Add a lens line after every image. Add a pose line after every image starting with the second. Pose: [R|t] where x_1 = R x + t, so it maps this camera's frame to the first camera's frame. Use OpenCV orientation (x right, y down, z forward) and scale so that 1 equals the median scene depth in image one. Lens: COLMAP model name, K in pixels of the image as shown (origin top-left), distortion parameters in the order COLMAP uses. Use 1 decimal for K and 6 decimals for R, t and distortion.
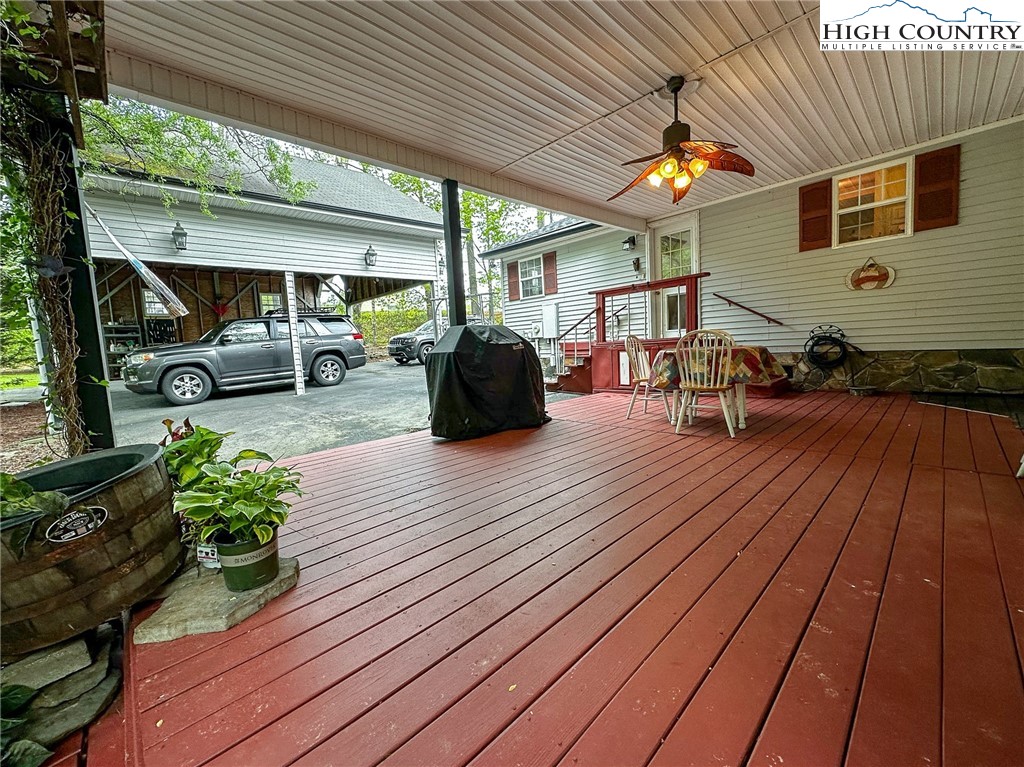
lens RADIAL K [[409.9, 0, 512.0], [0, 409.9, 383.5], [0, 0, 1]] dist [0.000909, -0.000312]
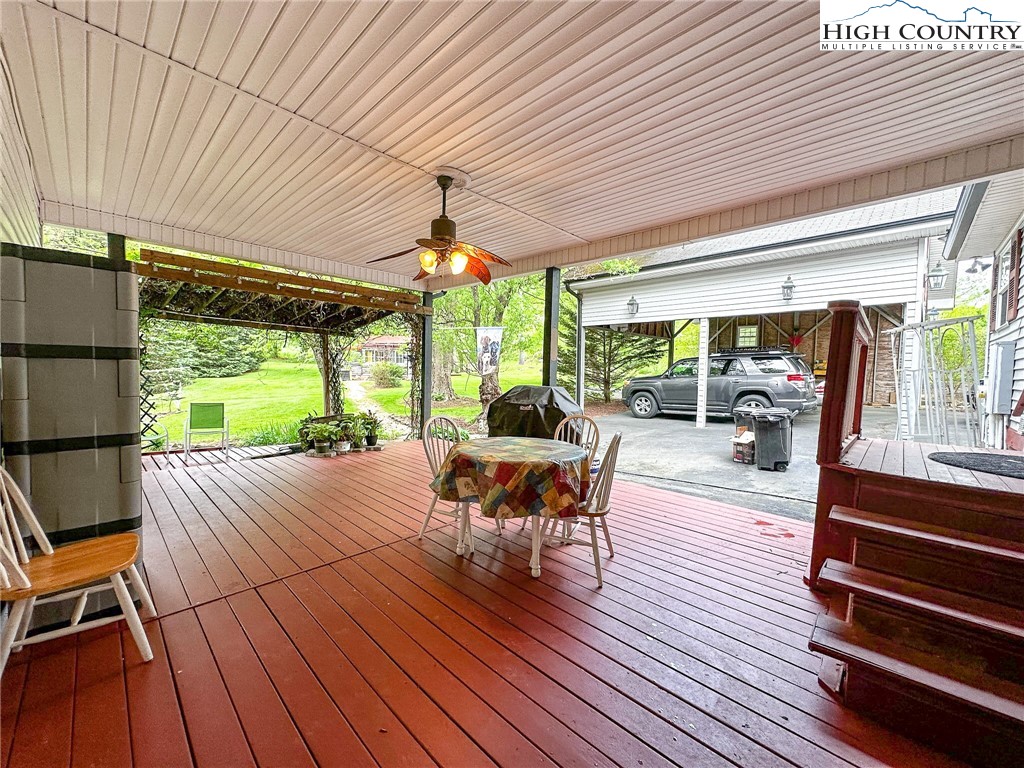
lens RADIAL K [[409.9, 0, 512.0], [0, 409.9, 384.0], [0, 0, 1]] dist [0.000909, -0.000312]
pose [[0.034748, 0.086815, -0.995618, 0.976482], [-0.124076, 0.988887, 0.081897, -0.205188], [0.991664, 0.120686, 0.045134, 0.766563]]
